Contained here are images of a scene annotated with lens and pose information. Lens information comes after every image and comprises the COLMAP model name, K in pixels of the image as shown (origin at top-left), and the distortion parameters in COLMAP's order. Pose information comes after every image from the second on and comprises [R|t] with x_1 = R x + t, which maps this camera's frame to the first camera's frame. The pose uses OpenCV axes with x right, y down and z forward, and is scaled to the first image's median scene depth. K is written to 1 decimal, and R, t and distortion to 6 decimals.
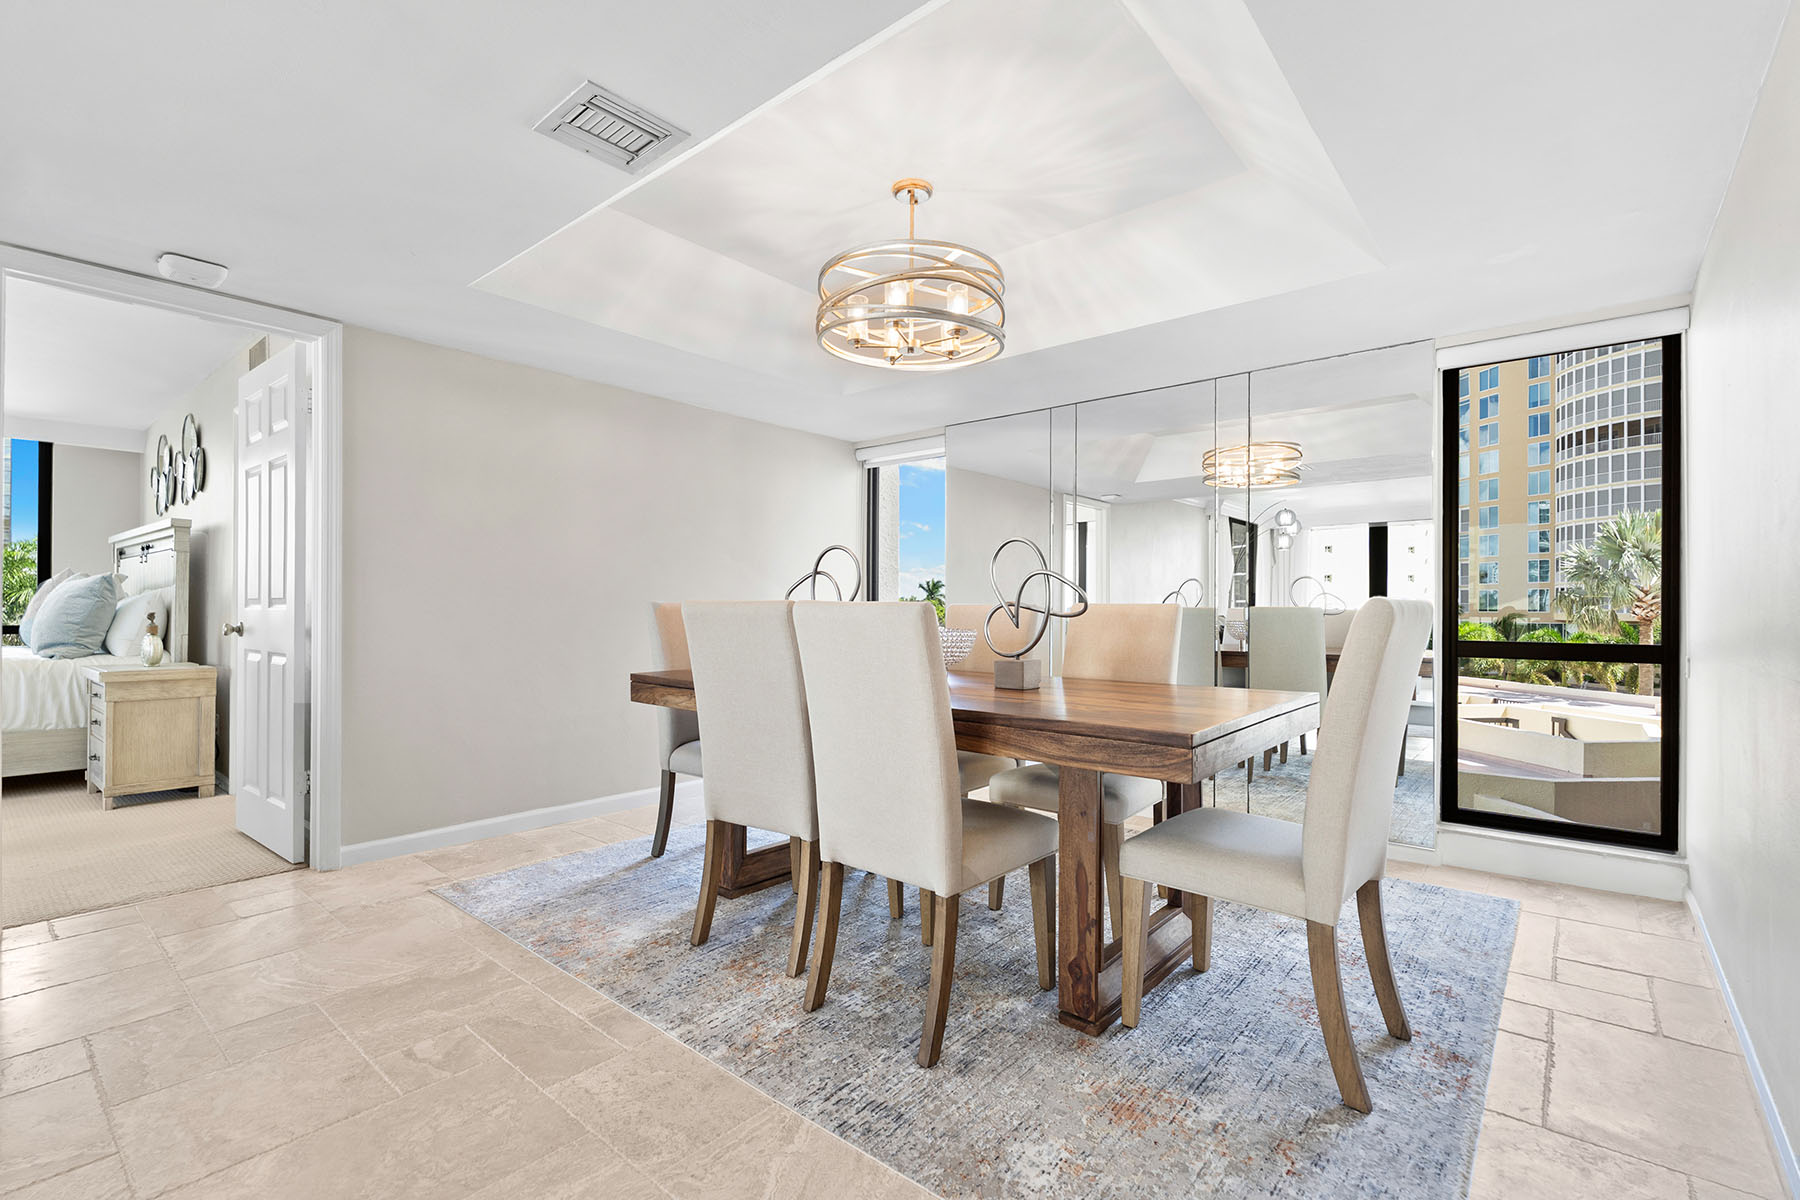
lens RADIAL K [[808.8, 0, 900.0], [0, 808.8, 600.0], [0, 0, 1]] dist [0.001732, -0.000033]
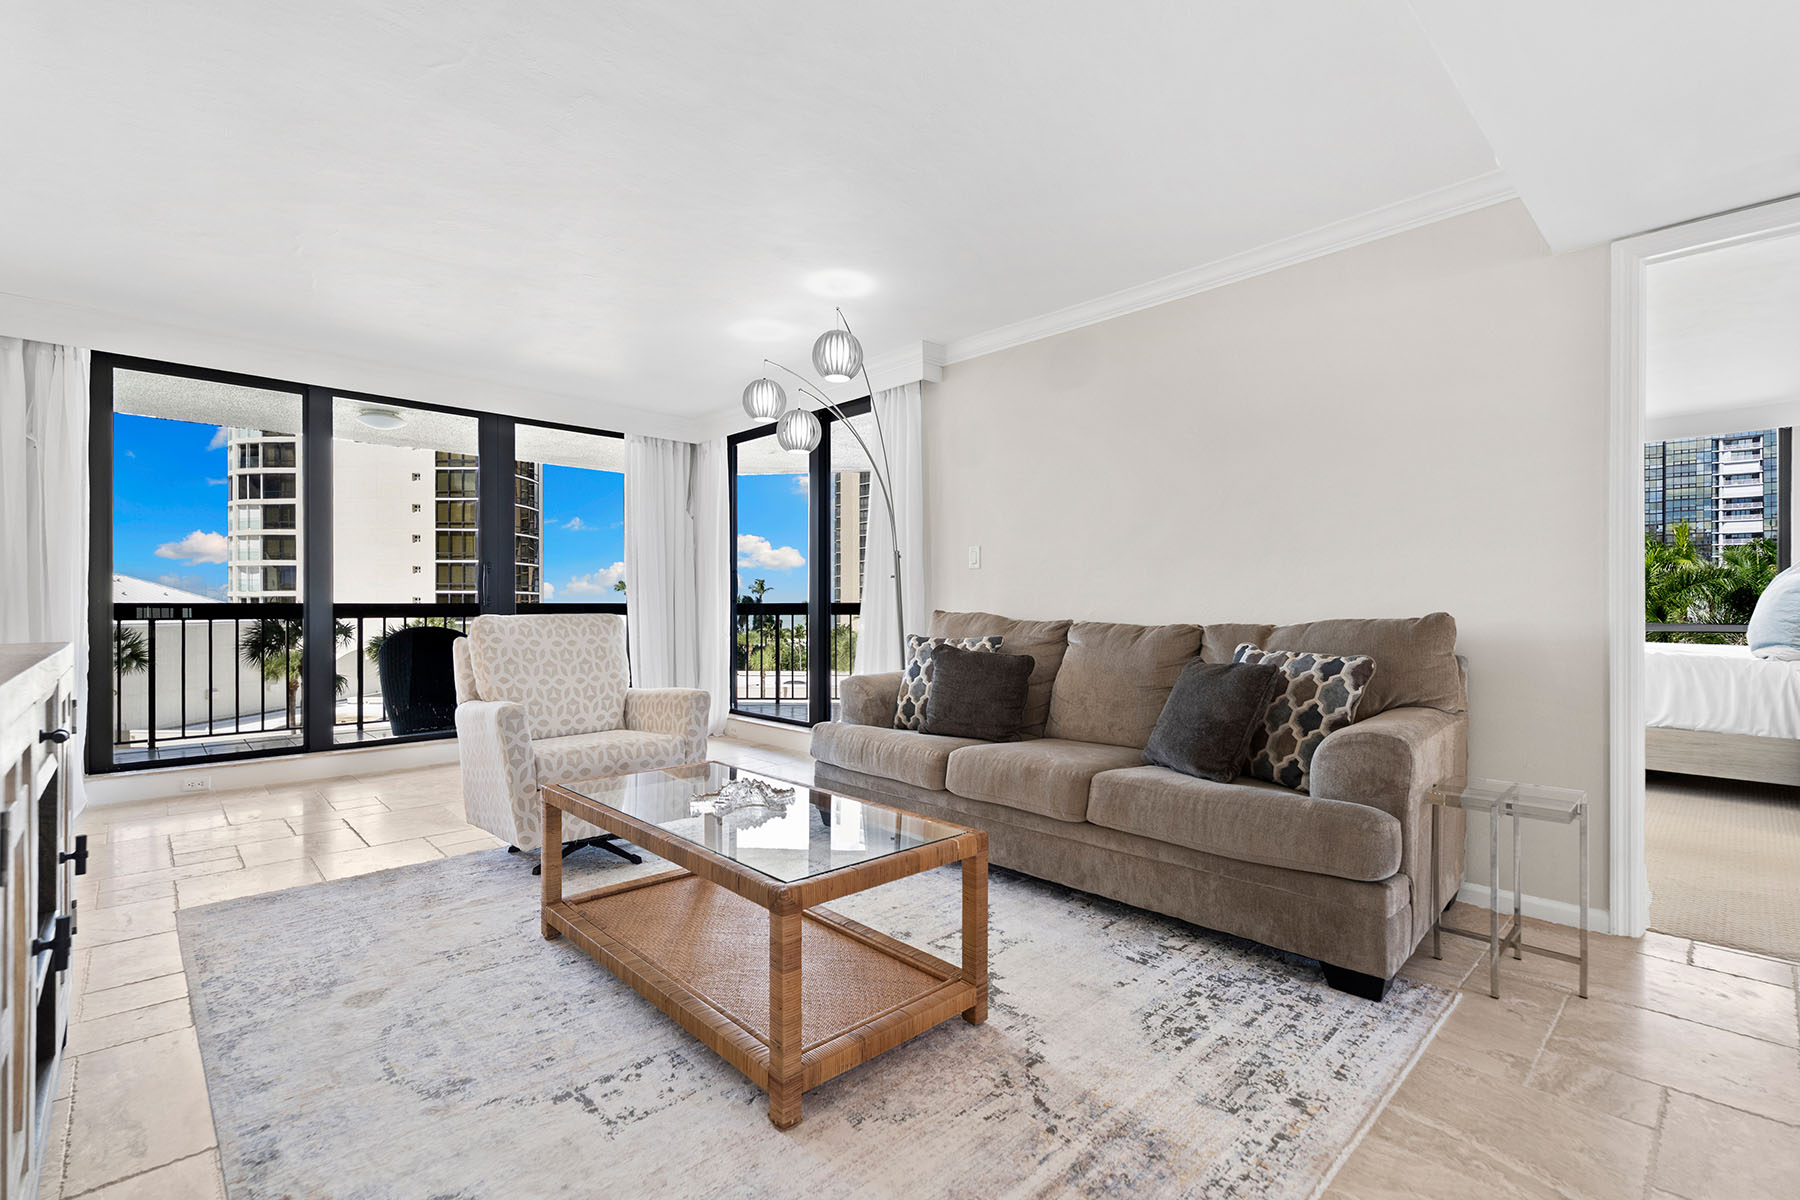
lens RADIAL K [[808.8, 0, 900.0], [0, 808.8, 600.0], [0, 0, 1]] dist [0.001732, -0.000033]
pose [[-0.117767, -0.006117, -0.993022, -0.021606], [0.000539, 0.999980, -0.006223, 0.010386], [0.993041, -0.001268, -0.117761, 0.138337]]
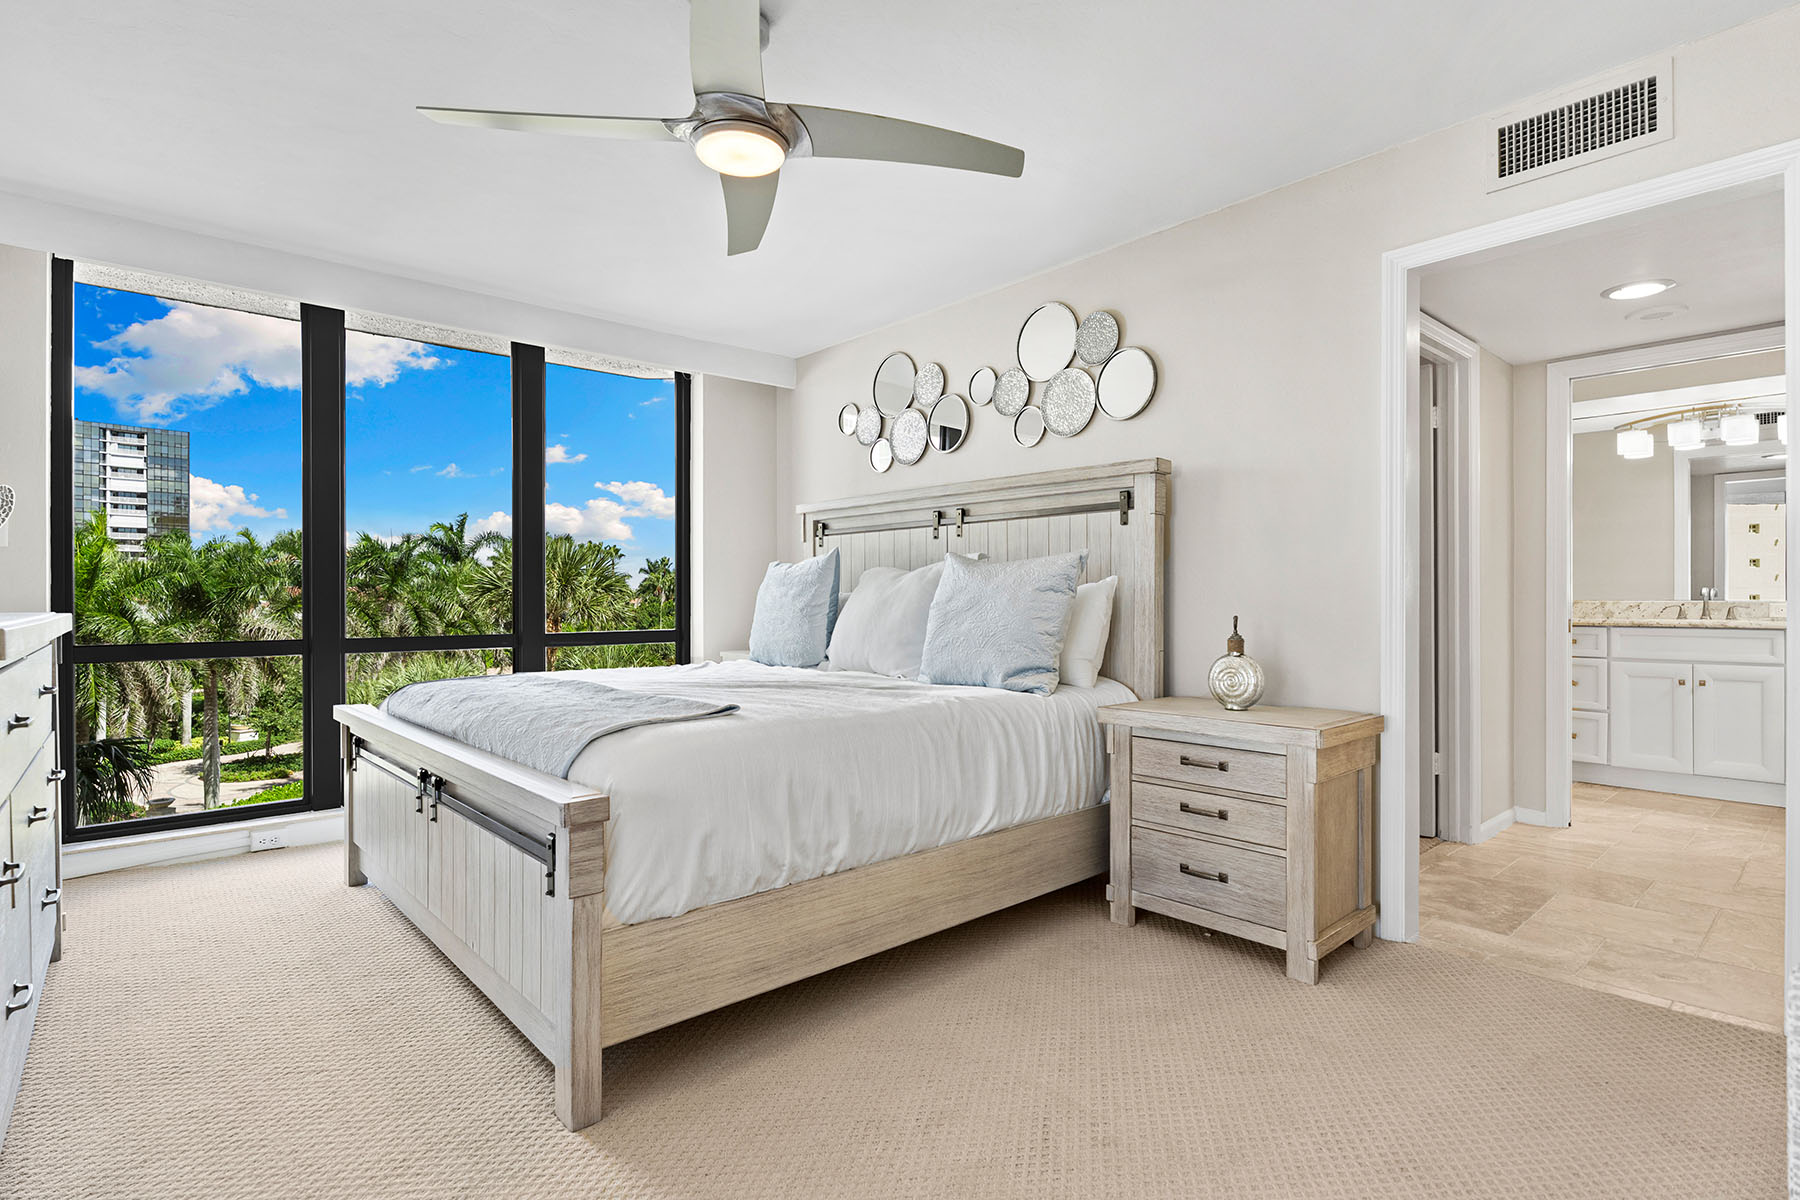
lens RADIAL K [[887.3, 0, 900.0], [0, 887.3, 600.0], [0, 0, 1]] dist [-0.001690, -0.000310]
pose [[0.986295, -0.001949, -0.164979, -1.056185], [0.002384, 0.999994, 0.002438, 0.001695], [0.164974, -0.002798, 0.986294, 0.349274]]
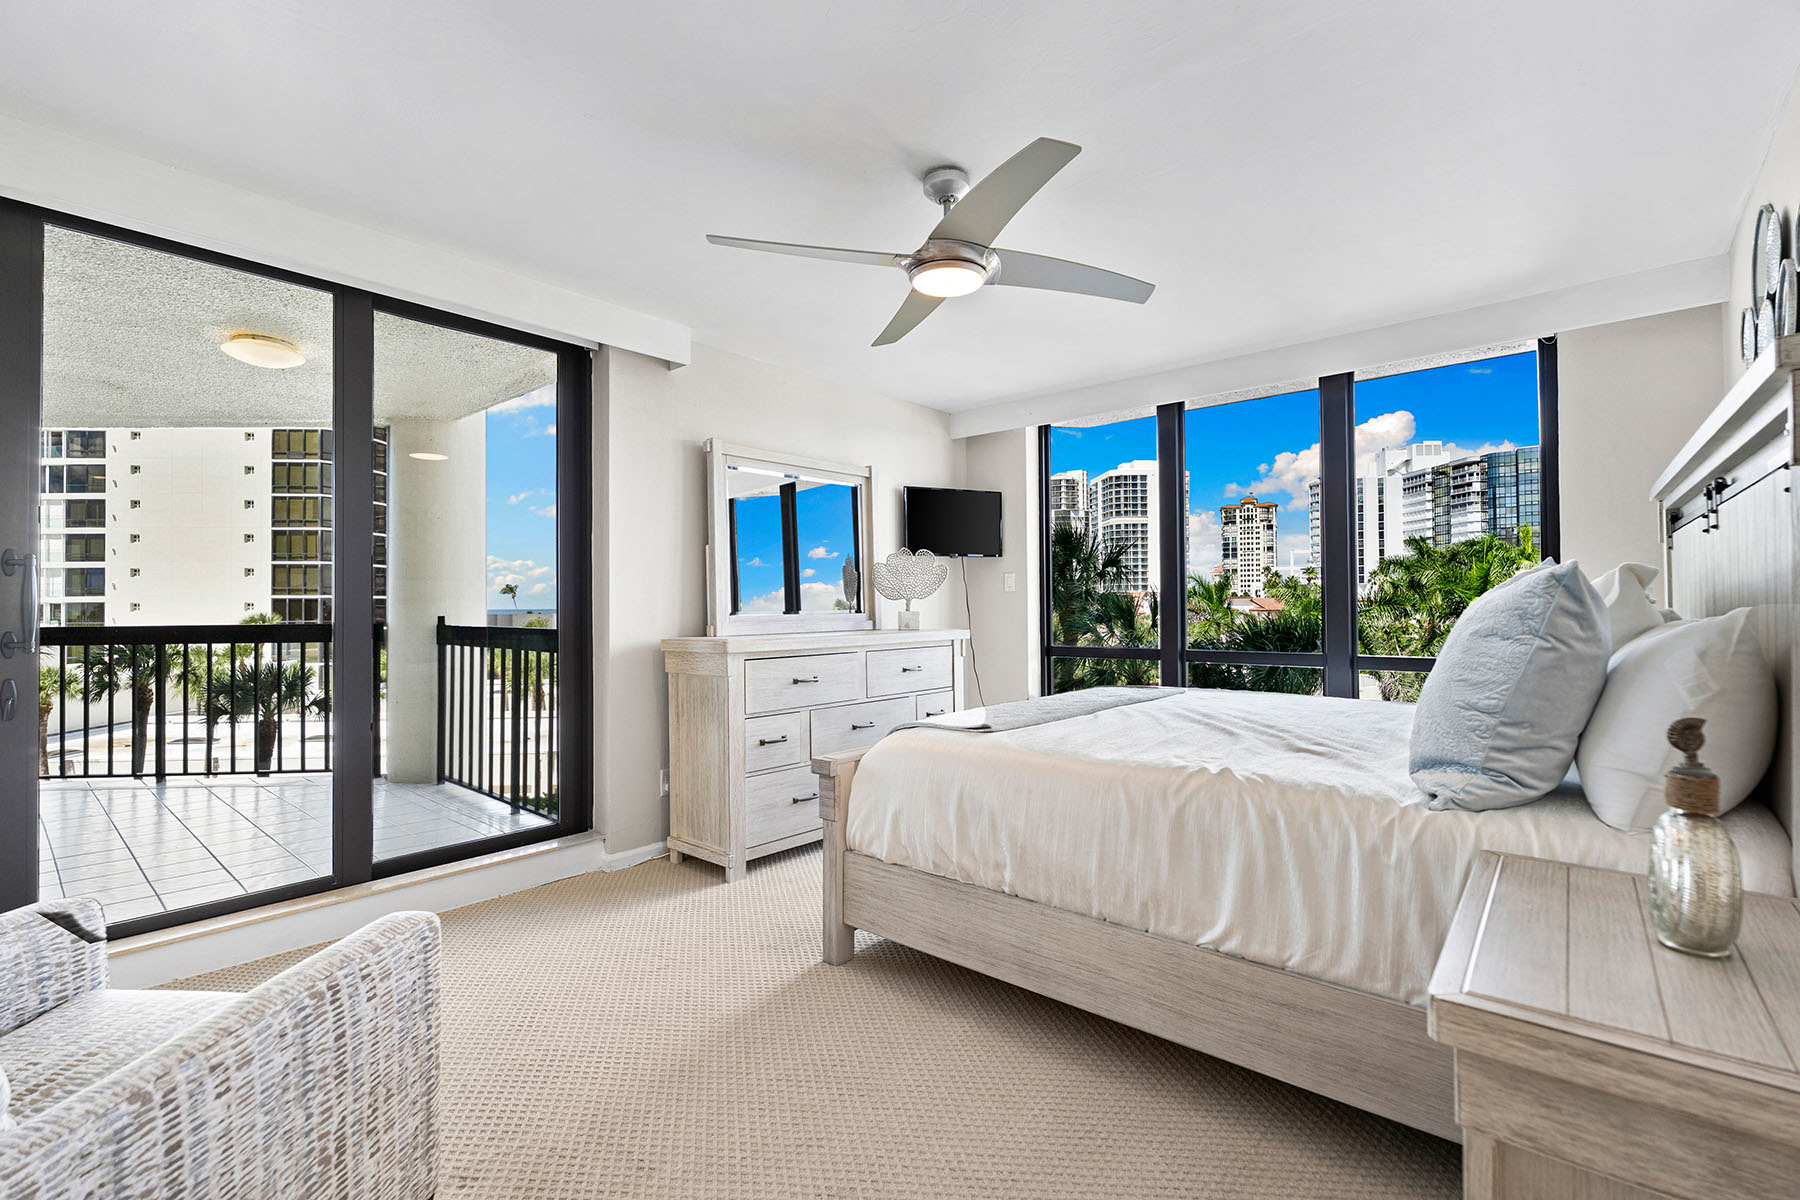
lens RADIAL K [[795.1, 0, 899.0], [0, 795.1, 588.1], [0, 0, 1]] dist [0.013531, 0.000041]
pose [[-0.017860, -0.020086, -0.999639, -0.686807], [0.008600, 0.999758, -0.020242, -0.020397], [0.999804, -0.008958, -0.017683, 0.777841]]
